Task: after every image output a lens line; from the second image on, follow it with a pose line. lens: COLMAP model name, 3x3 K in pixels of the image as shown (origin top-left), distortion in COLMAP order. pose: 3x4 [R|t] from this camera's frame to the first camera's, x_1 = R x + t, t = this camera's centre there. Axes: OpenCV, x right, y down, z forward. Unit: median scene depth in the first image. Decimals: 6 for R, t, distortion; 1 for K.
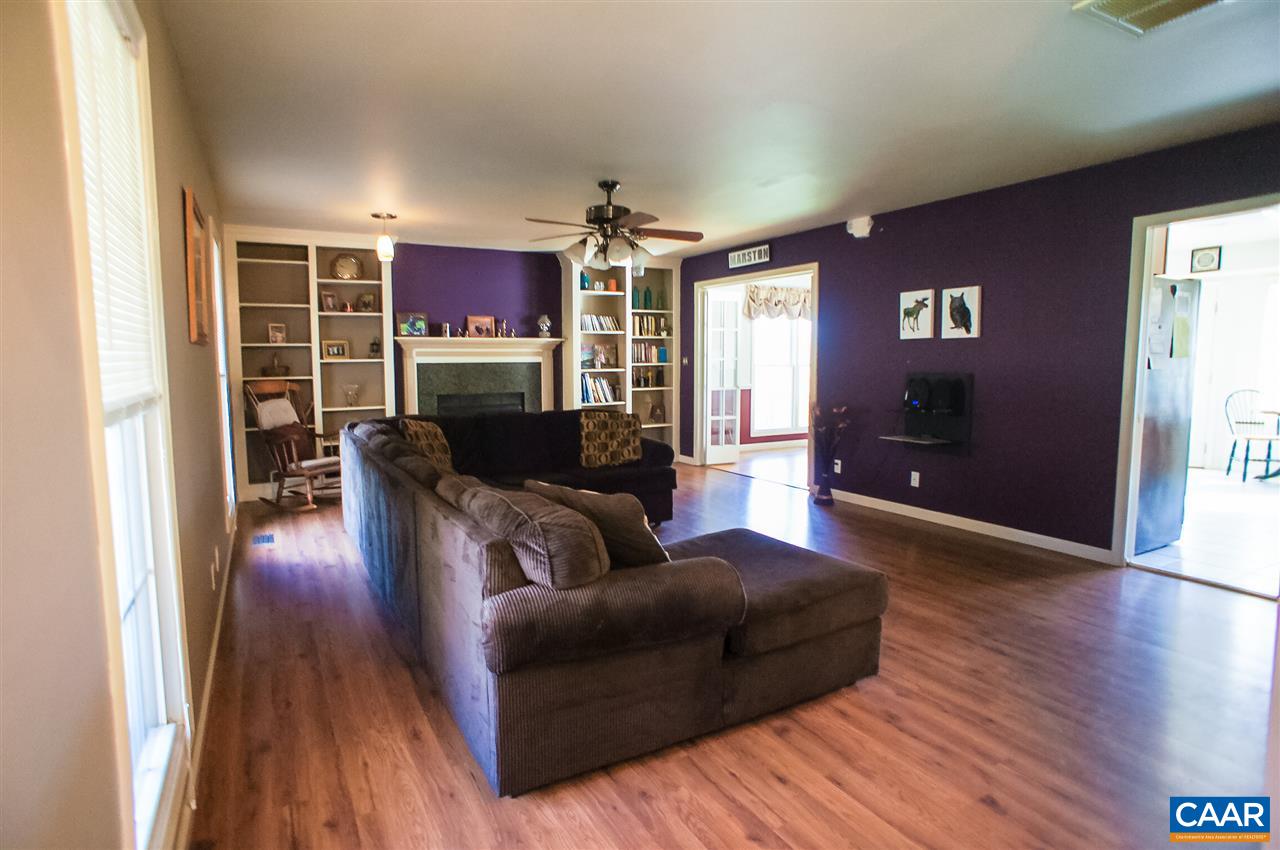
lens RADIAL K [[670.3, 0, 640.0], [0, 670.3, 425.0], [0, 0, 1]] dist [-0.069744, 0.044731]
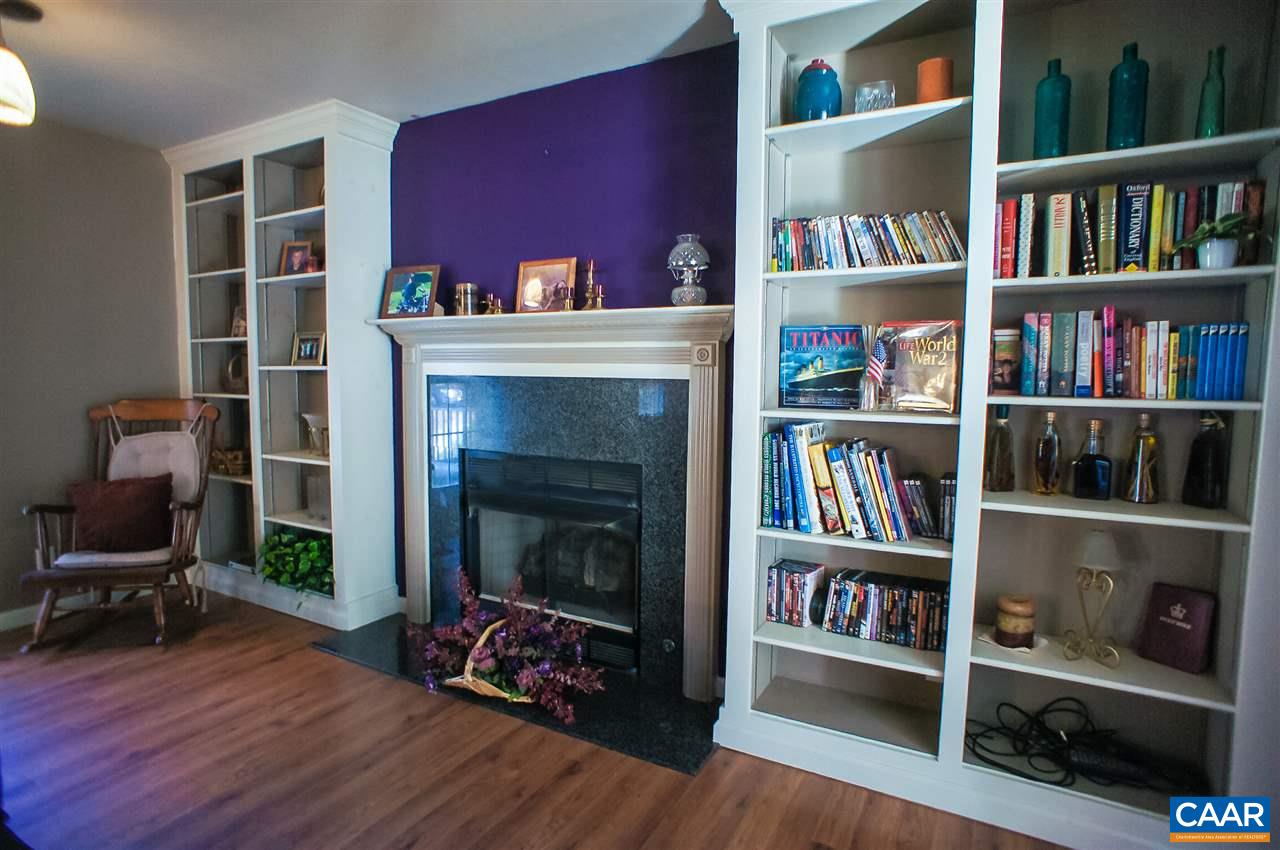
lens RADIAL K [[670.3, 0, 640.0], [0, 670.3, 425.0], [0, 0, 1]] dist [-0.069744, 0.044731]
pose [[0.537138, 0.079305, -0.839758, 0.120583], [-0.091594, 0.995167, 0.035395, -0.081813], [0.838507, 0.057905, 0.541806, 0.807019]]
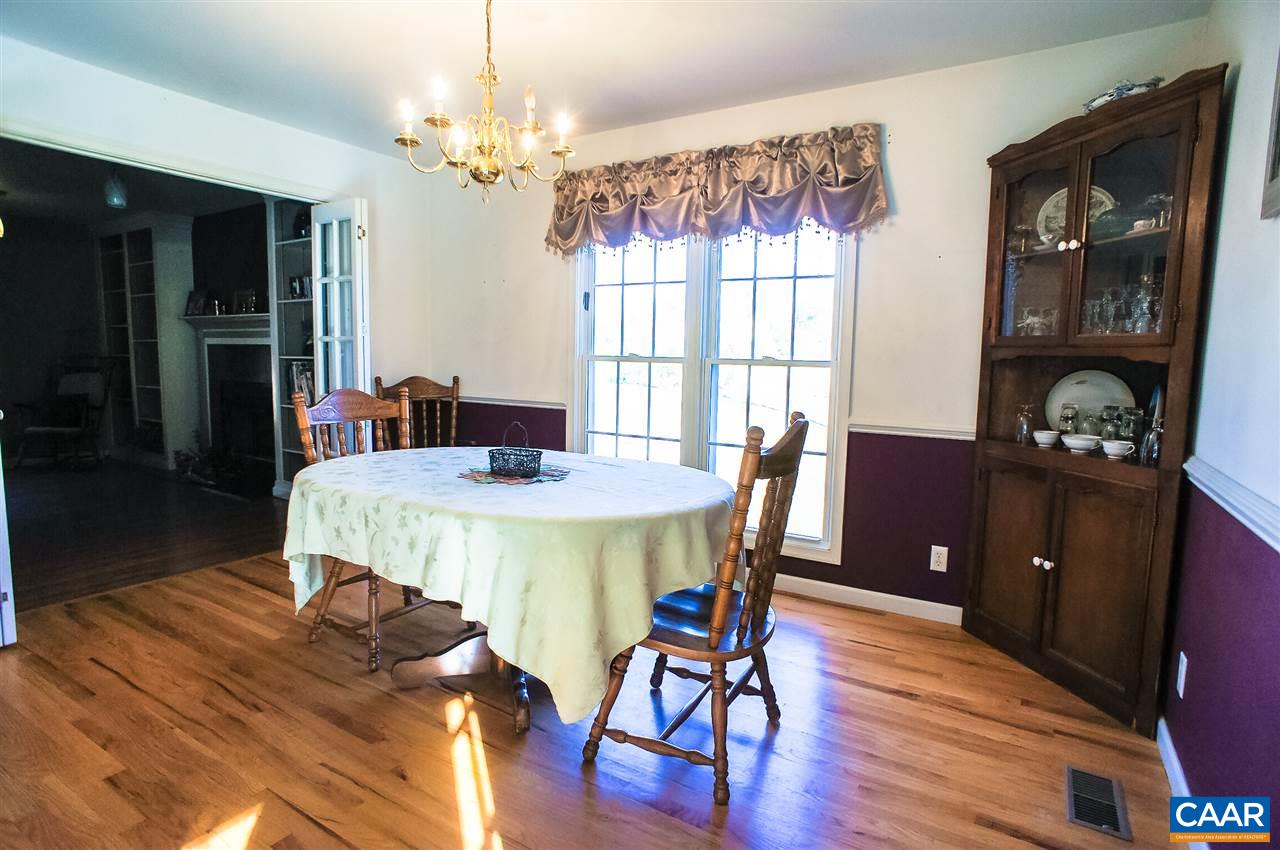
lens RADIAL K [[670.3, 0, 640.0], [0, 670.3, 425.0], [0, 0, 1]] dist [-0.069744, 0.044731]
pose [[0.496174, 0.106388, -0.861680, 0.703664], [-0.103484, 0.992636, 0.062968, -0.093740], [0.862034, 0.057927, 0.503530, 0.982456]]
